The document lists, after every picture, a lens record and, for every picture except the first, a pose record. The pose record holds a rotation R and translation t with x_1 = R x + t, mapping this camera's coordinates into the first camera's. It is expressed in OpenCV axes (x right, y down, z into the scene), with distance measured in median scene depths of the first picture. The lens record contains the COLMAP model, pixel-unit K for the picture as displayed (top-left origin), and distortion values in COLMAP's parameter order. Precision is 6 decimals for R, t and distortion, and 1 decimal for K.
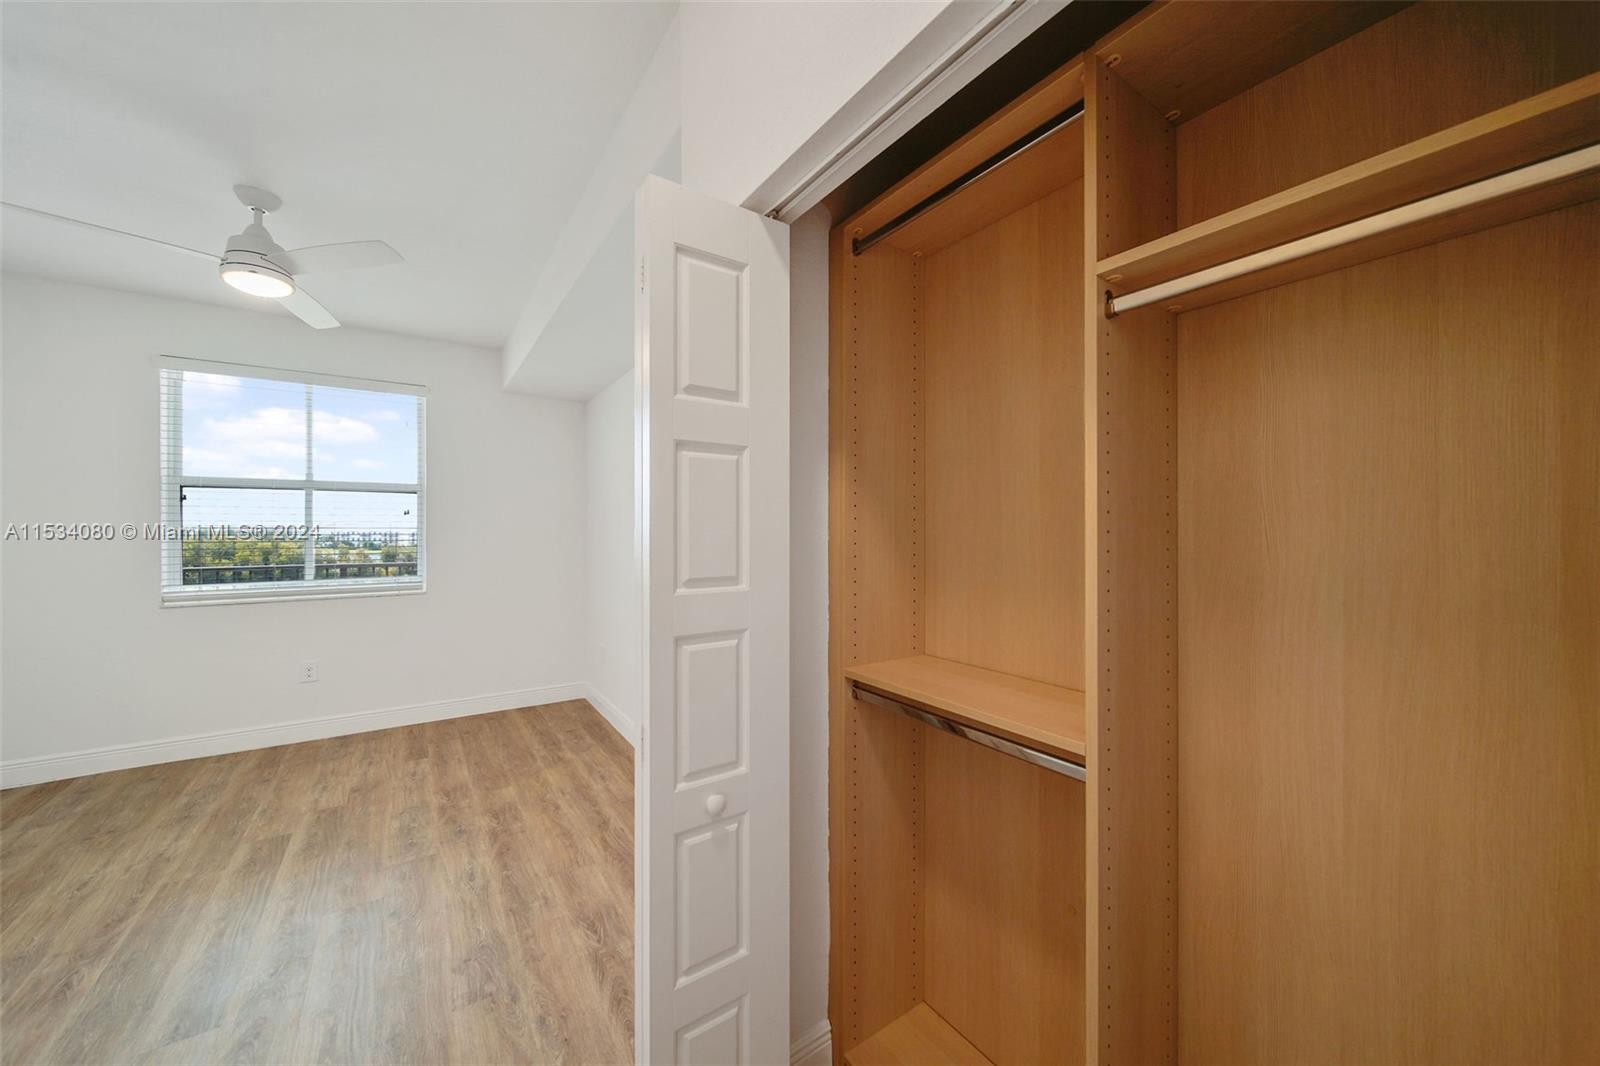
lens RADIAL K [[571.6, 0, 802.5], [0, 571.6, 527.8], [0, 0, 1]] dist [0.001136, -0.001244]
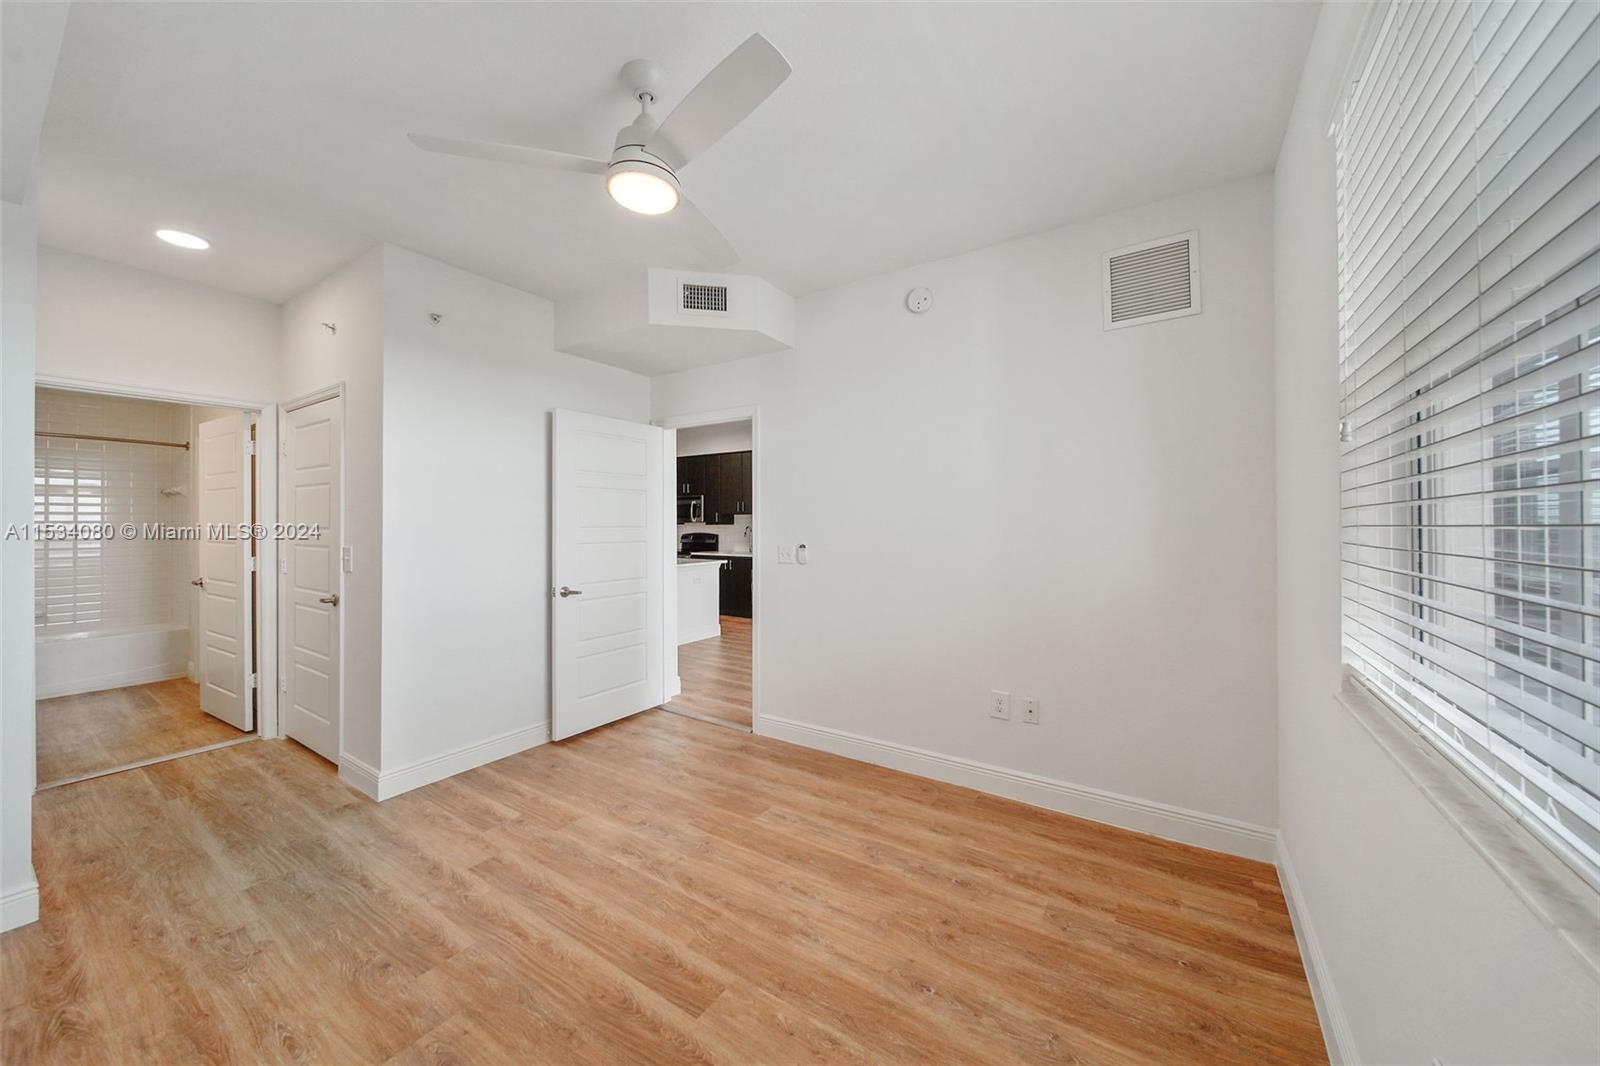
lens RADIAL K [[571.6, 0, 795.2], [0, 571.6, 527.0], [0, 0, 1]] dist [0.001136, -0.001244]
pose [[-0.930212, 0.002193, -0.367016, -0.690083], [-0.000152, 0.999980, 0.006360, 0.013067], [0.367023, 0.005972, -0.930193, 1.426928]]
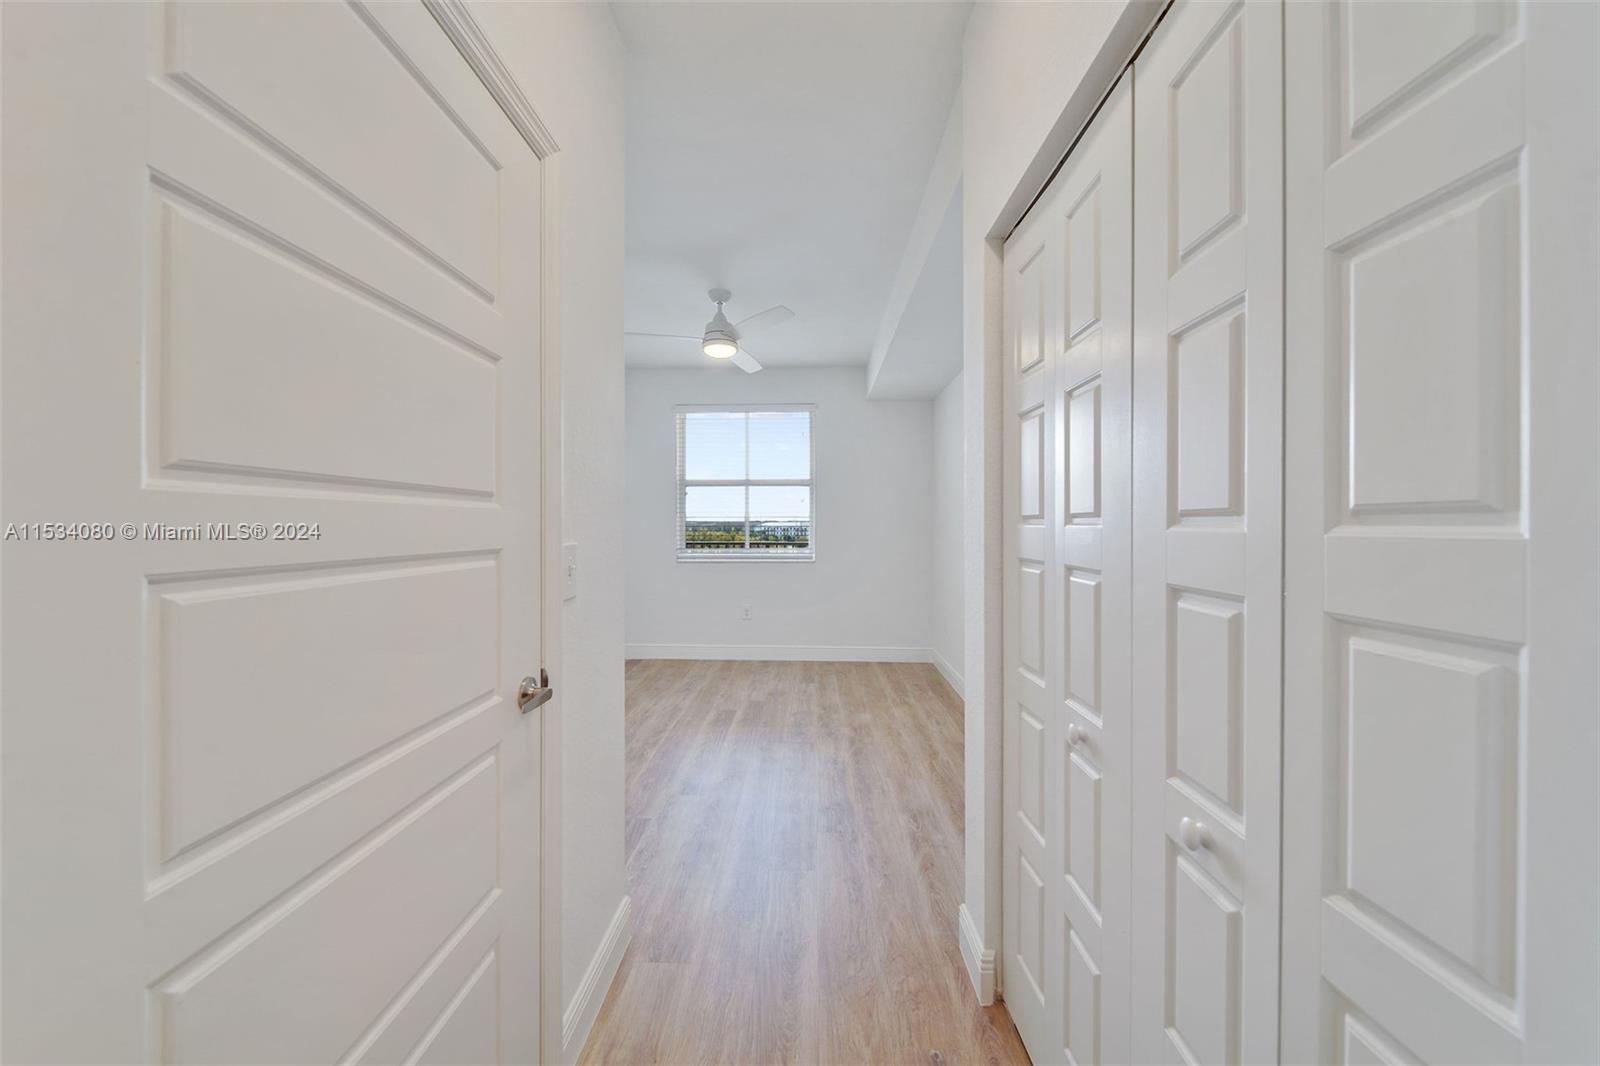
lens RADIAL K [[571.6, 0, 798.9], [0, 571.6, 523.7], [0, 0, 1]] dist [0.001136, -0.001244]
pose [[0.808501, -0.000630, -0.588494, 0.113875], [-0.000104, 0.999999, -0.001213, 0.039689], [0.588494, 0.001041, 0.808501, -0.110298]]
